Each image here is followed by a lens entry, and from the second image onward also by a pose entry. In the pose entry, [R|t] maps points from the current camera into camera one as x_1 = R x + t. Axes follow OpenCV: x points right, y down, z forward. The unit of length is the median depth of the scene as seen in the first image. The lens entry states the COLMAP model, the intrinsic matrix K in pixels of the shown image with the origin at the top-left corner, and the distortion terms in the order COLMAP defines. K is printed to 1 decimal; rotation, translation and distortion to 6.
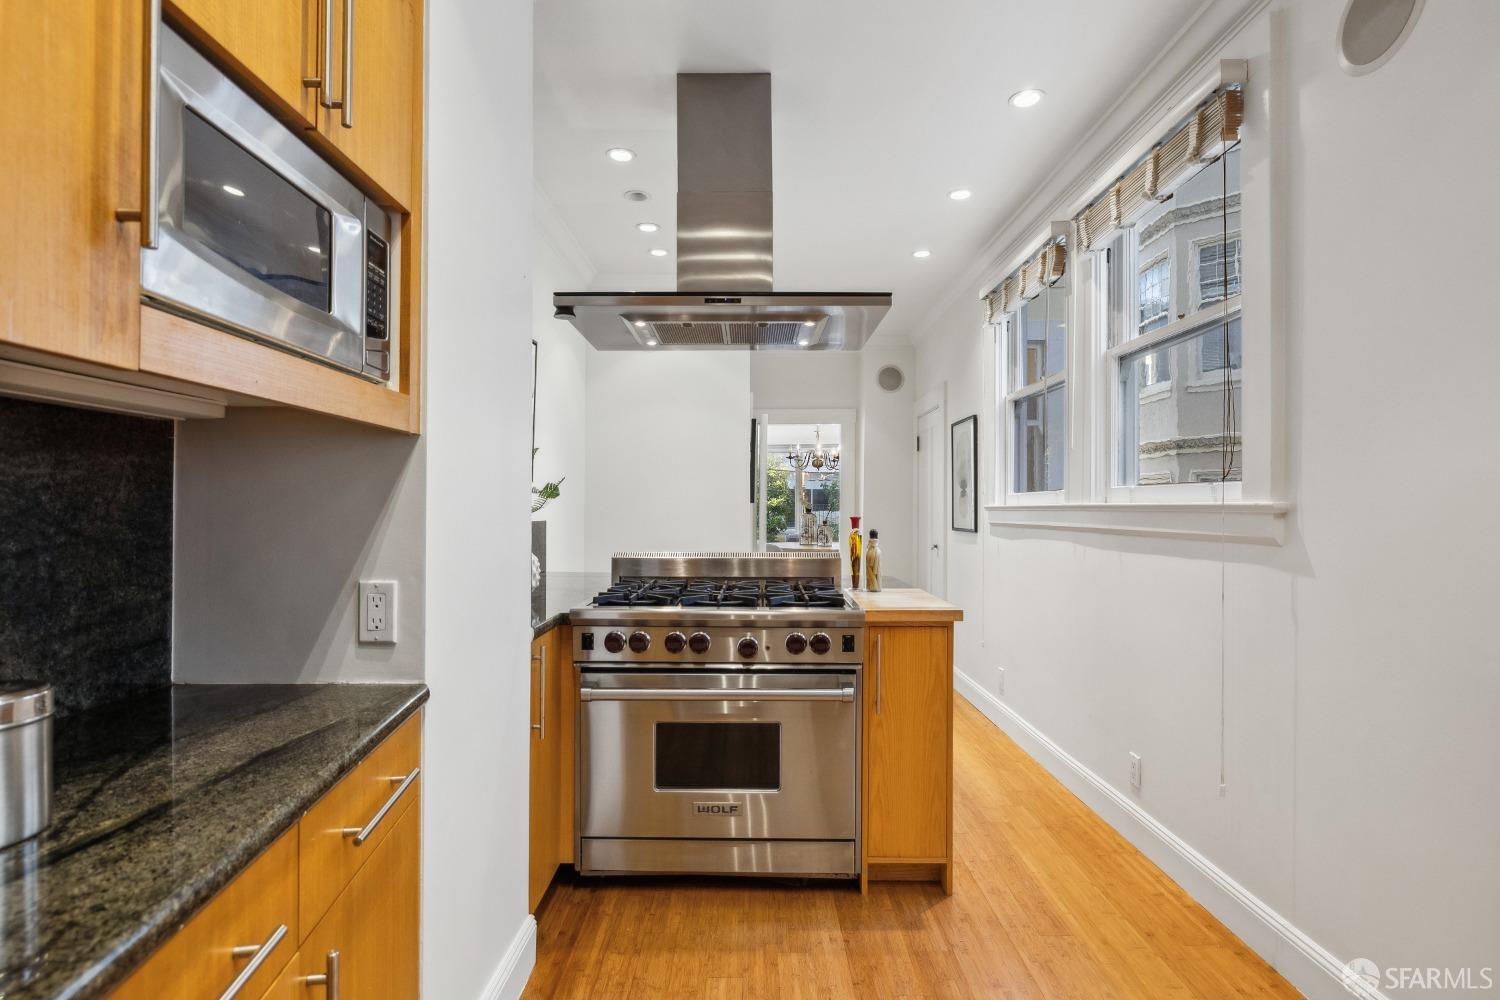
lens RADIAL K [[729.3, 0, 751.9], [0, 729.3, 503.8], [0, 0, 1]] dist [-0.006468, -0.000100]
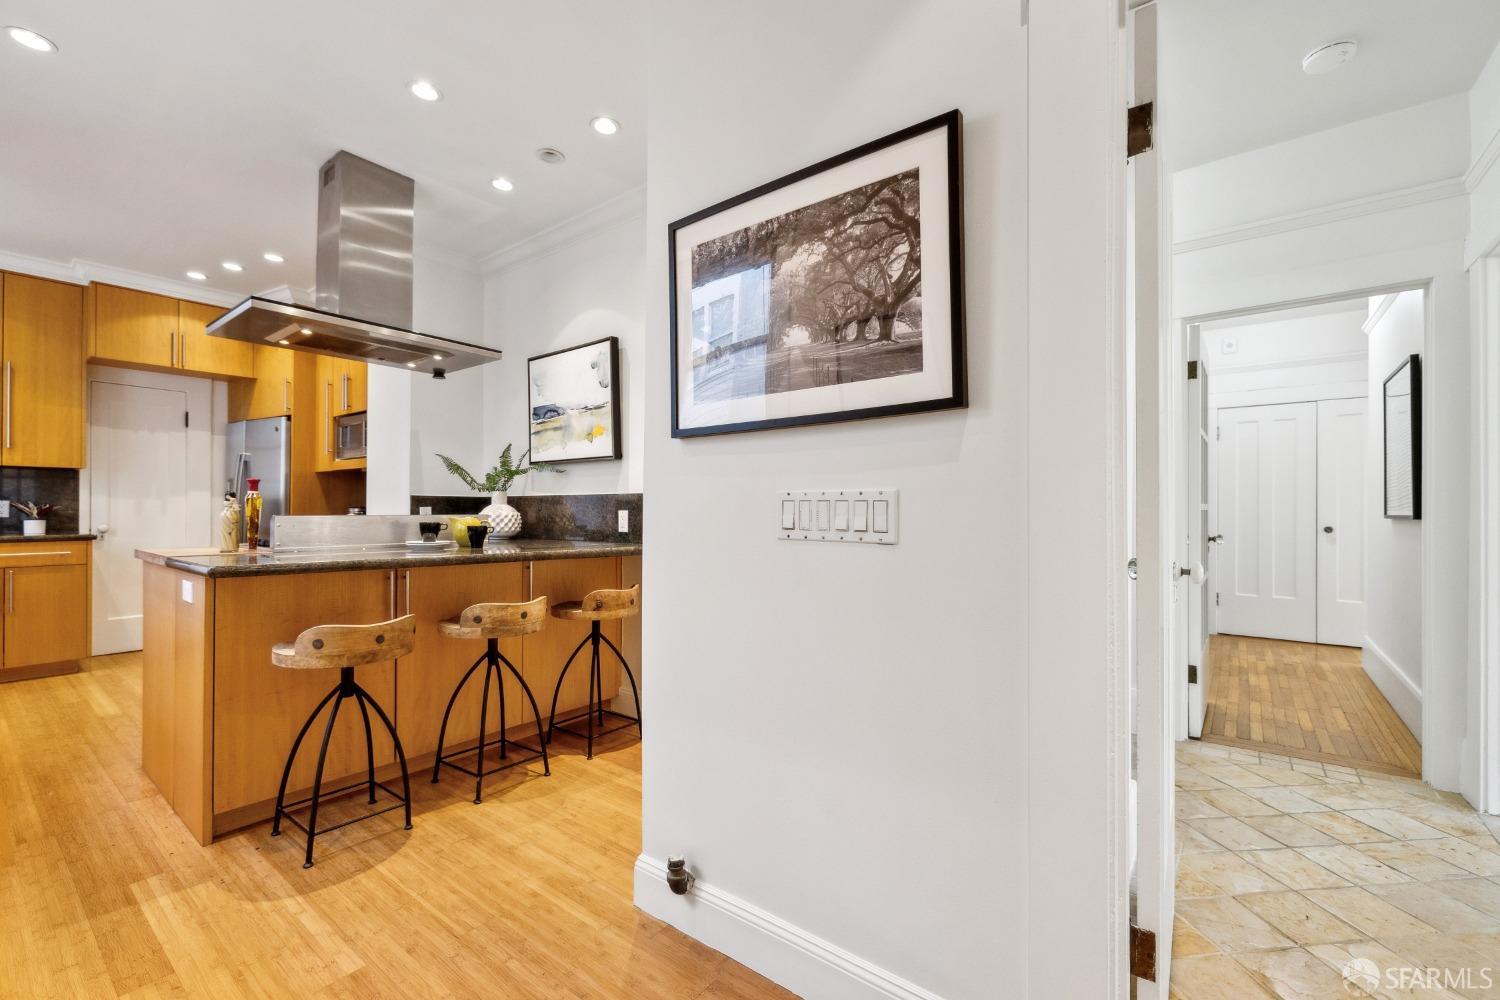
lens RADIAL K [[635.8, 0, 750.1], [0, 635.8, 503.8], [0, 0, 1]] dist [-0.001299, -0.000742]
pose [[-0.613300, -0.012850, -0.789746, 0.509218], [0.001124, 0.999852, -0.017141, 0.082983], [0.789849, -0.011401, -0.613195, 2.557781]]
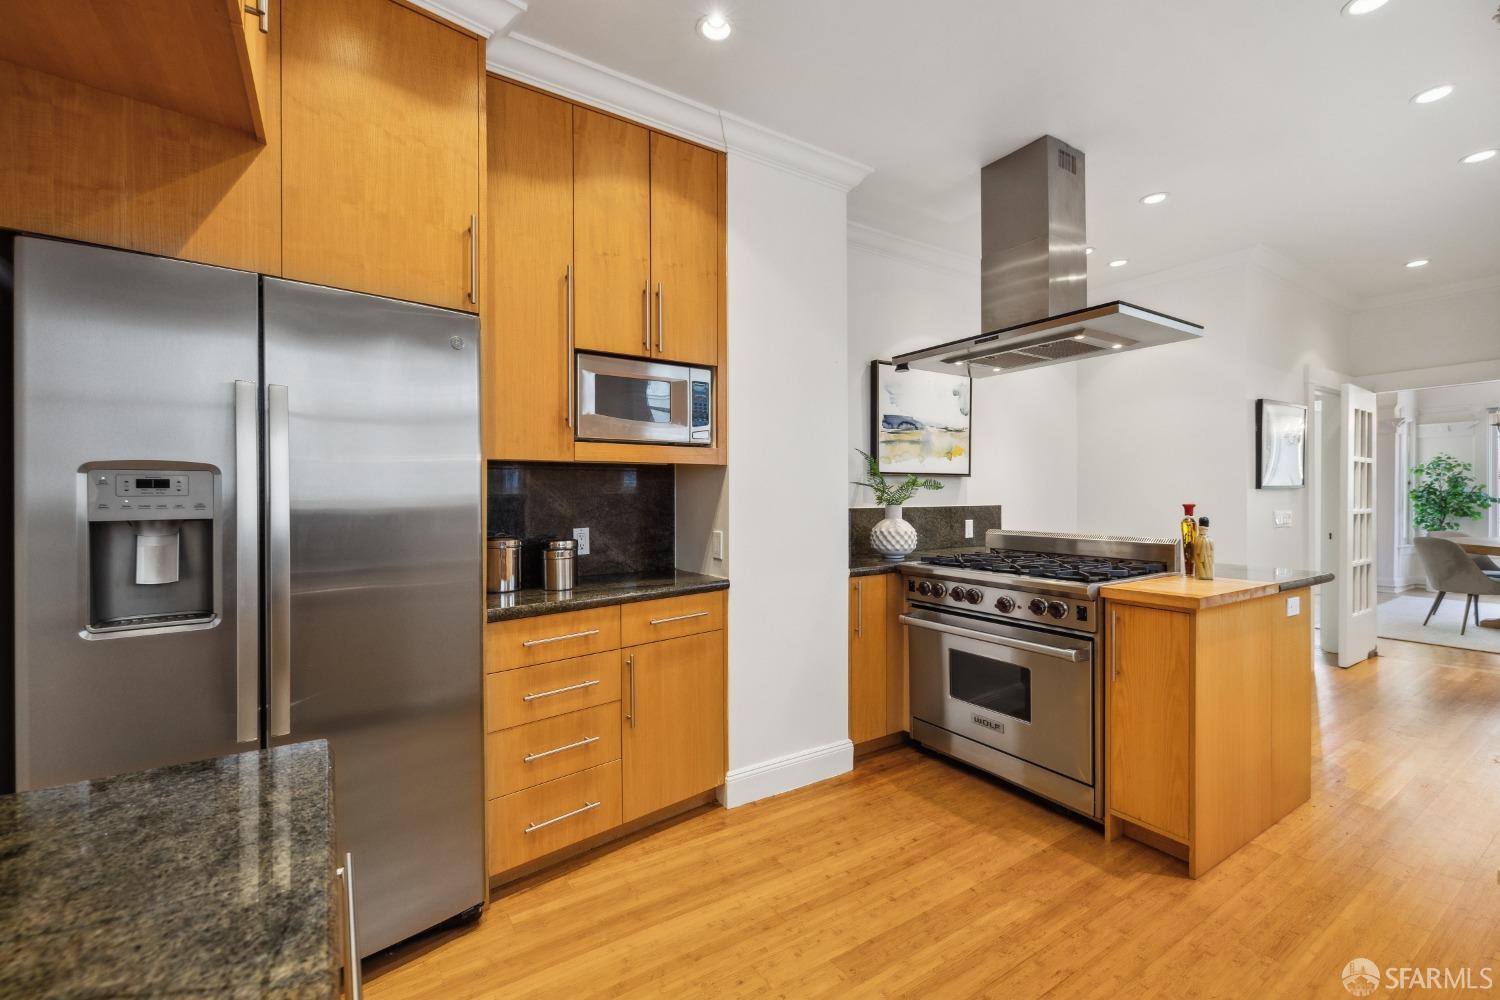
lens RADIAL K [[640.2, 0, 749.8], [0, 640.2, 495.3], [0, 0, 1]] dist [-0.001210, -0.000222]
pose [[0.546205, -0.004858, -0.837638, 0.682451], [0.011846, 0.999928, 0.001926, -0.004225], [0.837568, -0.010975, 0.546223, 0.004139]]
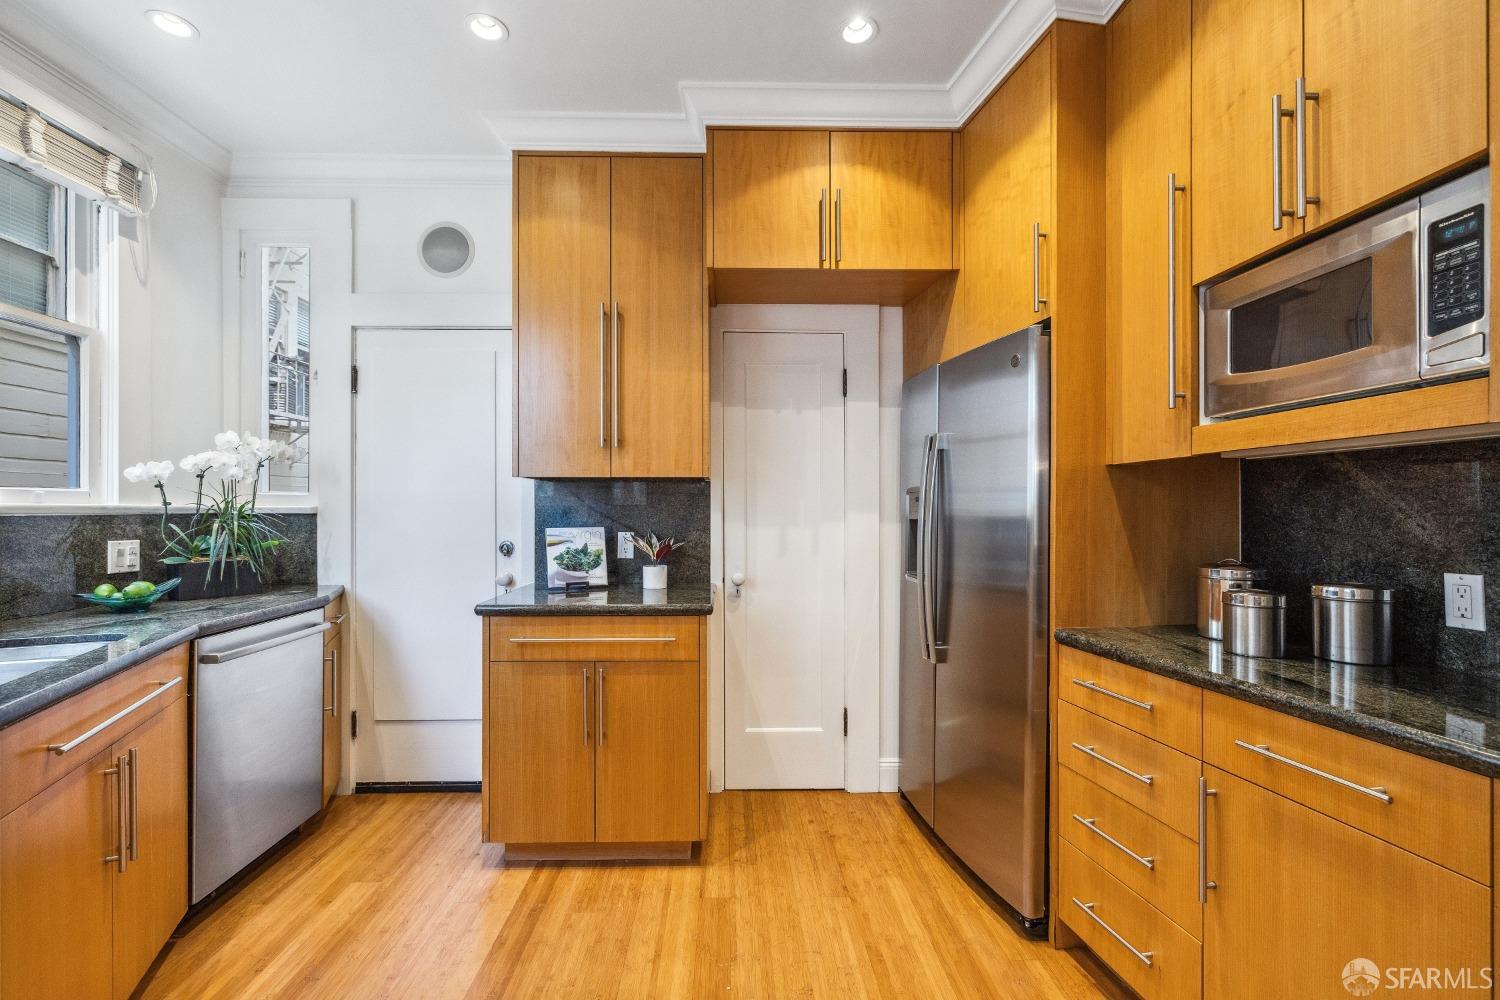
lens RADIAL K [[638.8, 0, 741.0], [0, 638.8, 509.5], [0, 0, 1]] dist [-0.000169, 0.000105]
pose [[-0.999793, -0.005290, -0.019622, 0.203091], [-0.005197, 0.999975, -0.004825, 0.002848], [0.019647, -0.004722, -0.999796, 0.933610]]
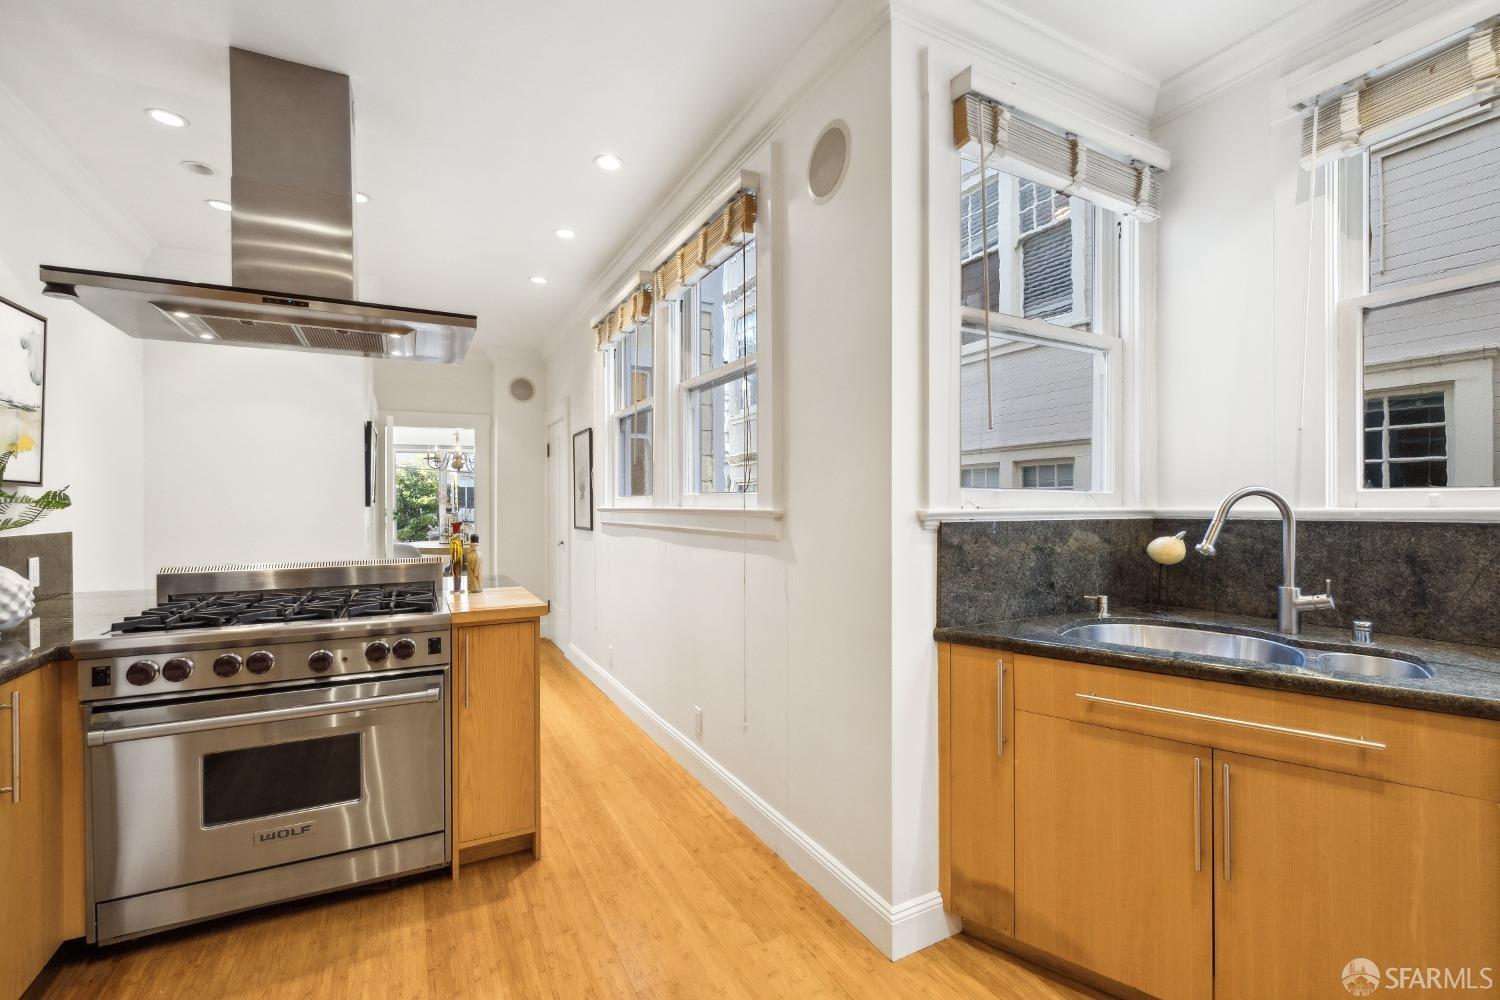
lens RADIAL K [[648.6, 0, 746.6], [0, 648.6, 505.8], [0, 0, 1]] dist [-0.001101, -0.000556]
pose [[0.885903, -0.009214, 0.463779, 0.096953], [0.005059, 0.999935, 0.010202, -0.017224], [-0.463843, -0.006691, 0.885892, -0.033641]]
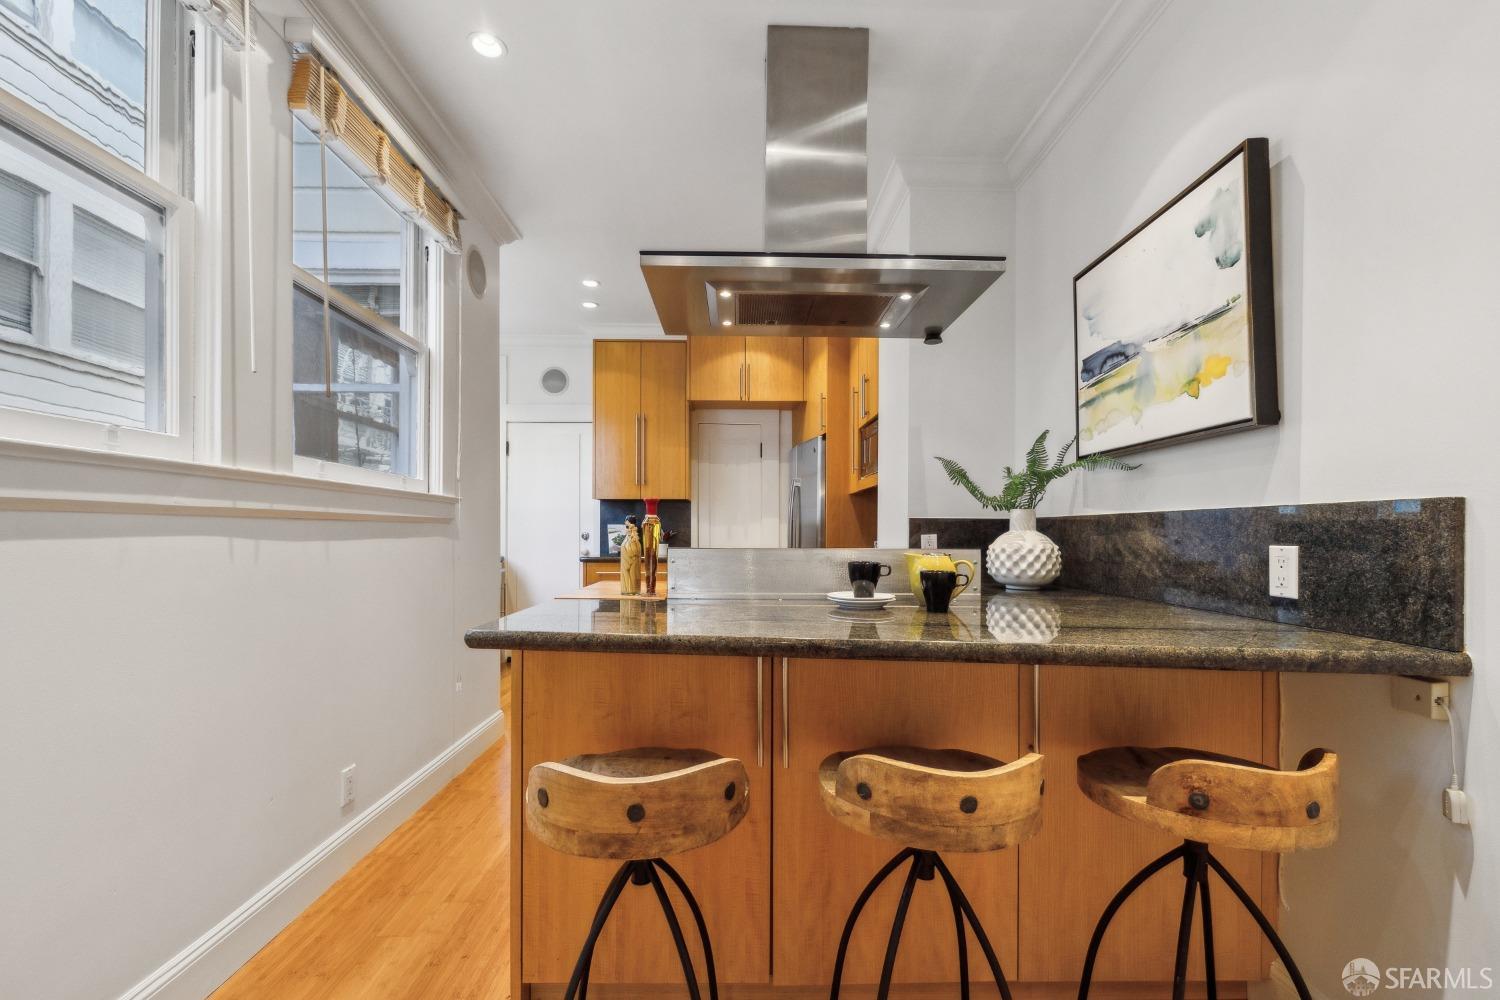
lens RADIAL K [[644.1, 0, 747.0], [0, 644.1, 532.1], [0, 0, 1]] dist [-0.001595, -0.000247]
pose [[-0.999896, -0.008754, -0.011457, 0.062608], [-0.008672, 0.999936, -0.007216, 0.069140], [0.011519, -0.007116, -0.999908, 2.050096]]
